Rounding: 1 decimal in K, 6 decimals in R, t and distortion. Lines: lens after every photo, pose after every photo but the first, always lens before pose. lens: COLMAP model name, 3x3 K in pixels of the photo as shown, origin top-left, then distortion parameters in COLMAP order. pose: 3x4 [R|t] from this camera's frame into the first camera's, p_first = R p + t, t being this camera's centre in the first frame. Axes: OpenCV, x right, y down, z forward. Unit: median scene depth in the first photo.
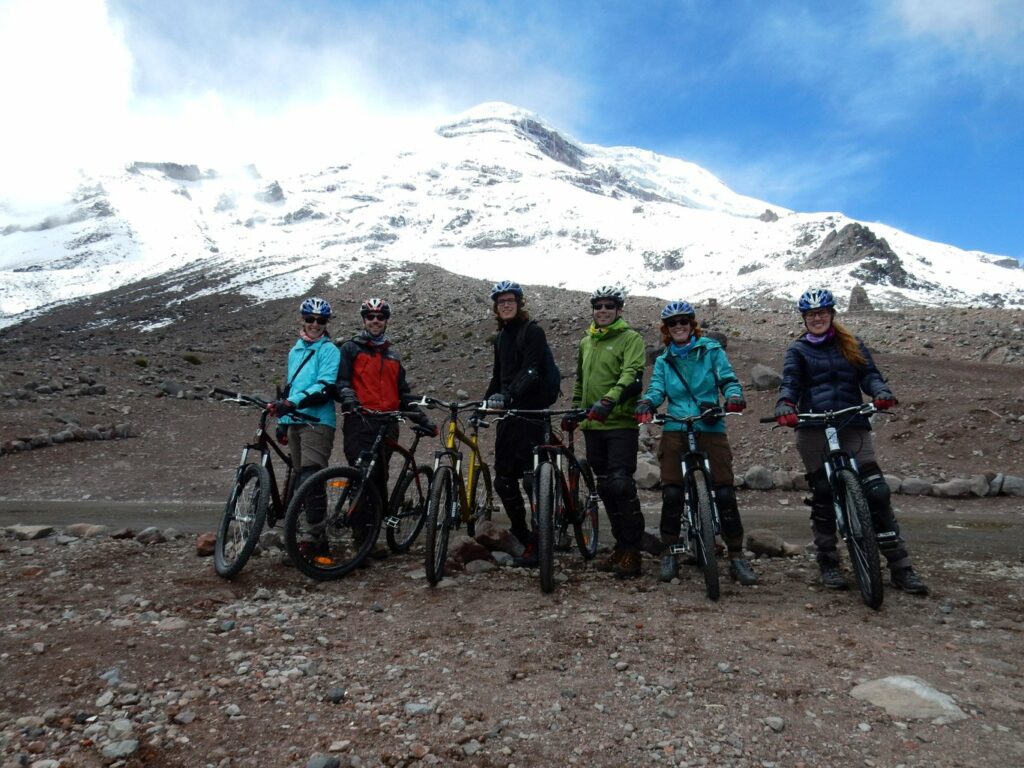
lens RADIAL K [[730.5, 0, 512.0], [0, 730.5, 384.0], [0, 0, 1]] dist [-0.006205, -0.000771]
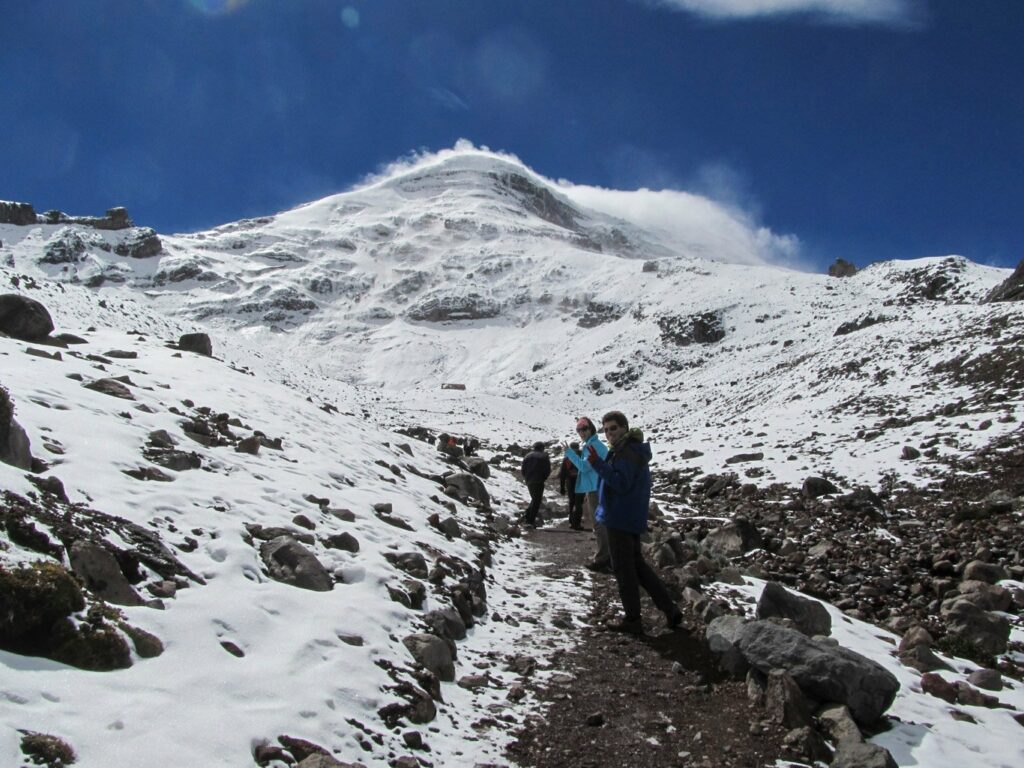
lens RADIAL K [[827.4, 0, 512.0], [0, 827.4, 384.0], [0, 0, 1]] dist [-0.056625, -0.001840]
pose [[0.999998, 0.001353, 0.001706, 0.034738], [-0.001116, 0.991235, -0.132109, -0.018090], [-0.001869, 0.132106, 0.991234, 0.206935]]
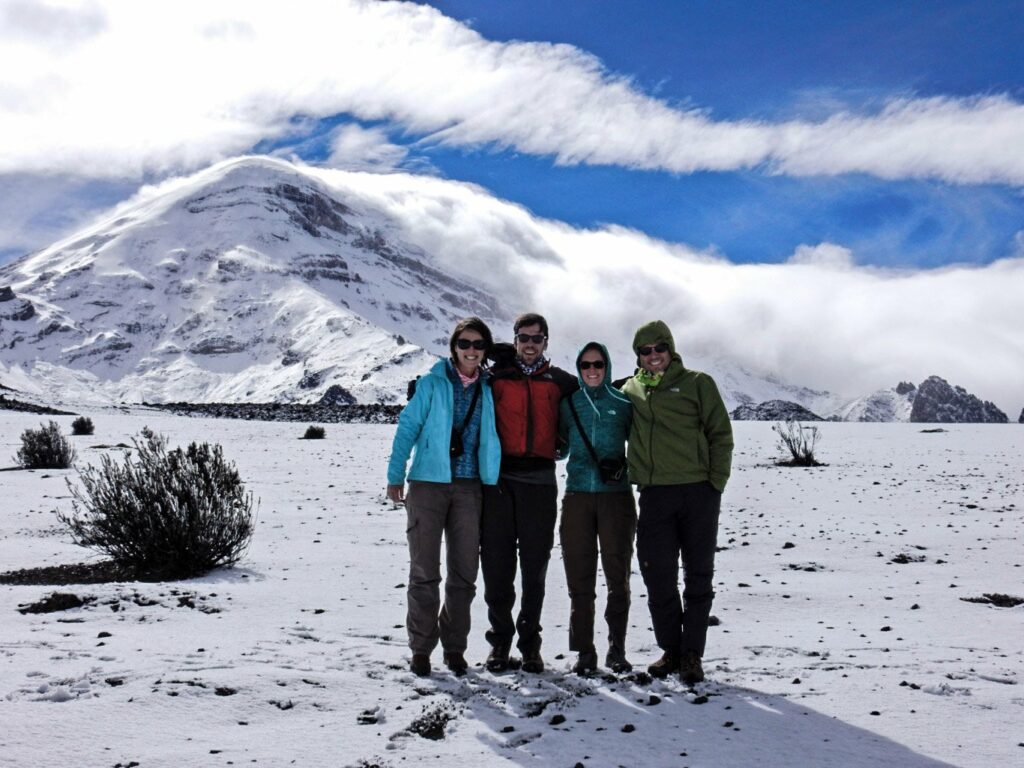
lens RADIAL K [[1485.1, 0, 512.0], [0, 1485.1, 384.0], [0, 0, 1]] dist [-0.073348, 0.121704]
pose [[0.997961, -0.017105, 0.061488, 0.307242], [0.020907, 0.997874, -0.061732, 0.021203], [-0.060302, 0.062891, 0.996197, -1.413423]]
